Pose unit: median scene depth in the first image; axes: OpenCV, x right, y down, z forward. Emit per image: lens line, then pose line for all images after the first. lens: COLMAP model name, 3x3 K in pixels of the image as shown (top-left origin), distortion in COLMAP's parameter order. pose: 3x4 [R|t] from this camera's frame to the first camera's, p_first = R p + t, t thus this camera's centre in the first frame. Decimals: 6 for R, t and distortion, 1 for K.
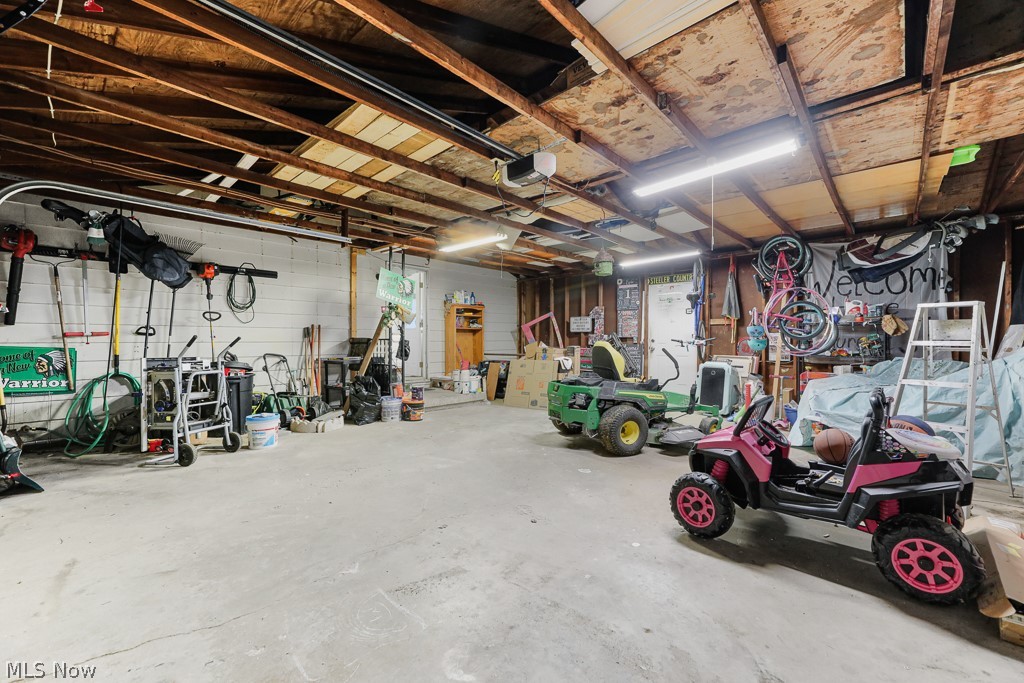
lens RADIAL K [[417.8, 0, 514.0], [0, 417.8, 343.7], [0, 0, 1]] dist [0.006567, -0.003866]
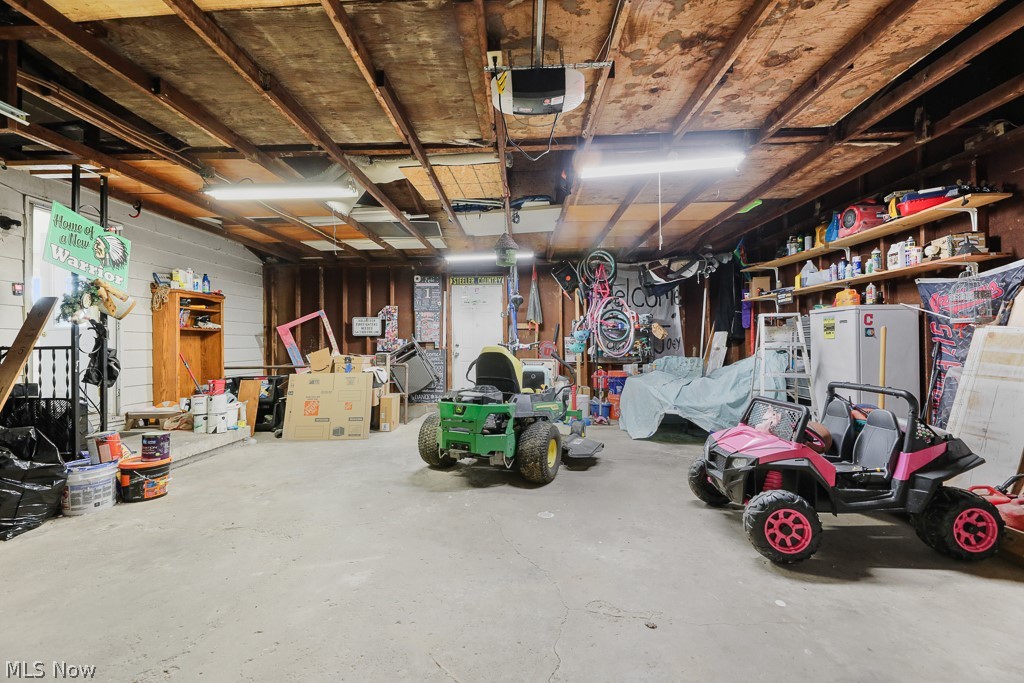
lens RADIAL K [[417.8, 0, 514.0], [0, 417.8, 343.7], [0, 0, 1]] dist [0.006567, -0.003866]
pose [[0.758100, -0.007499, 0.652095, -0.216828], [0.015270, 0.999864, -0.006253, -0.003934], [-0.651959, 0.014698, 0.758112, 0.261383]]
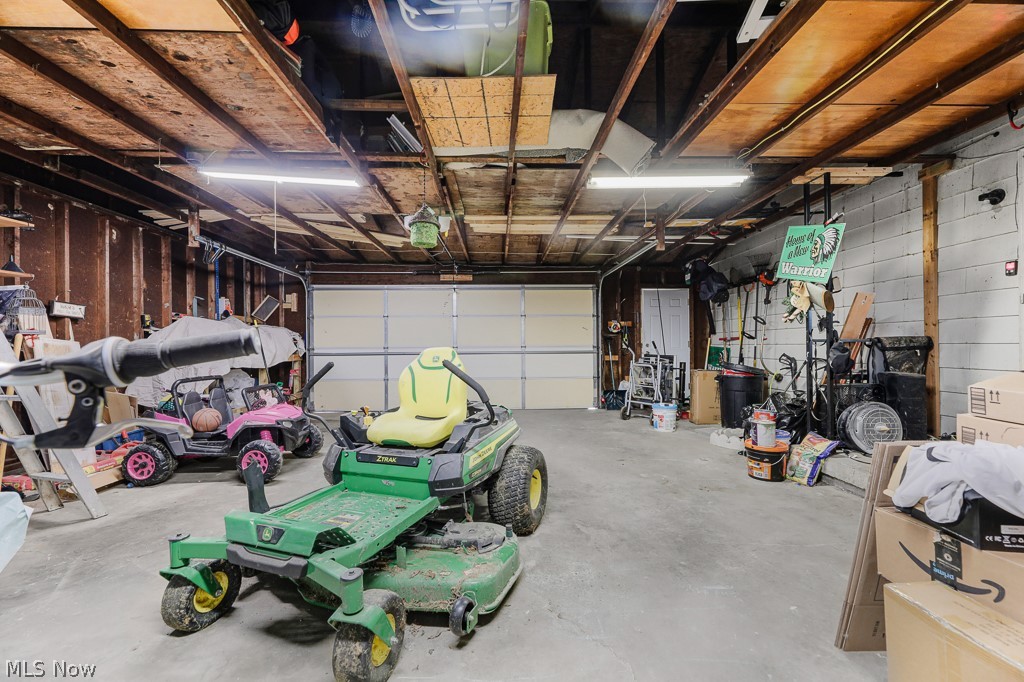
lens RADIAL K [[417.8, 0, 514.0], [0, 417.8, 343.2], [0, 0, 1]] dist [0.006567, -0.003866]
pose [[-0.719257, 0.003305, -0.694736, 0.398689], [0.003986, 0.999992, 0.000630, -0.009200], [0.694732, -0.002316, -0.719264, 1.101404]]
